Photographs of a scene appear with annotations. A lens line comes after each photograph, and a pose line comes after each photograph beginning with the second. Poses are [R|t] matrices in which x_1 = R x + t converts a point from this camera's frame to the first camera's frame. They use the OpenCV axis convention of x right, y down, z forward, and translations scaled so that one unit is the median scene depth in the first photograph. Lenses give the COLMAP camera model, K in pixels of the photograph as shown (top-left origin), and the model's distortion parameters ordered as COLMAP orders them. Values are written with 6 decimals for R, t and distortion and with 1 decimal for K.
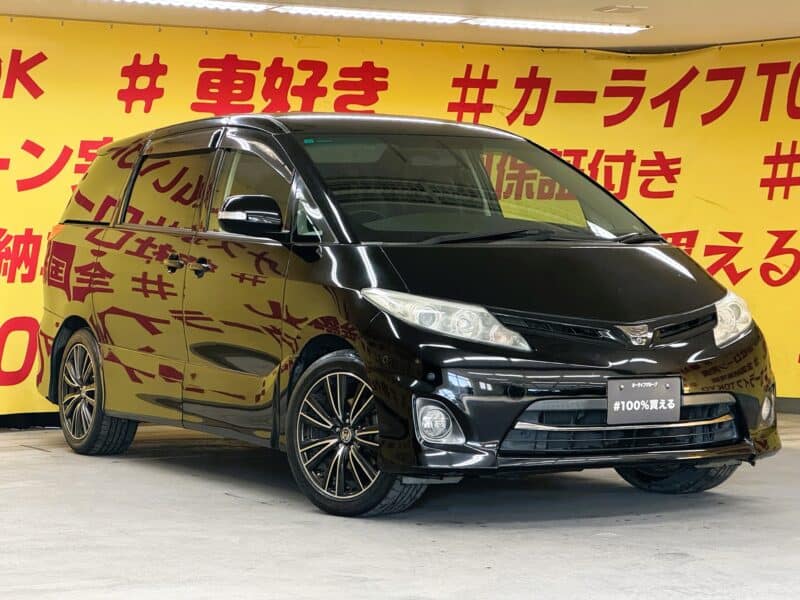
lens RADIAL K [[2004.0, 0, 411.9], [0, 2004.0, 268.3], [0, 0, 1]] dist [0.218260, 0.000000]
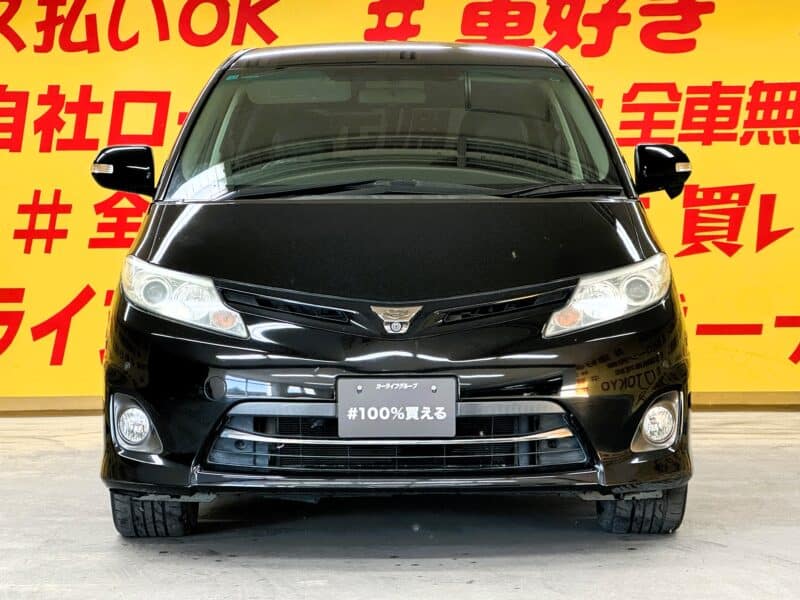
lens RADIAL K [[2150.7, 0, 408.1], [0, 2150.7, 302.8], [0, 0, 1]] dist [0.111591, 0.000000]
pose [[0.875904, 0.013467, -0.482298, 0.492413], [0.002485, 0.999471, 0.032420, -0.000147], [0.482480, -0.029596, 0.875407, 0.280435]]
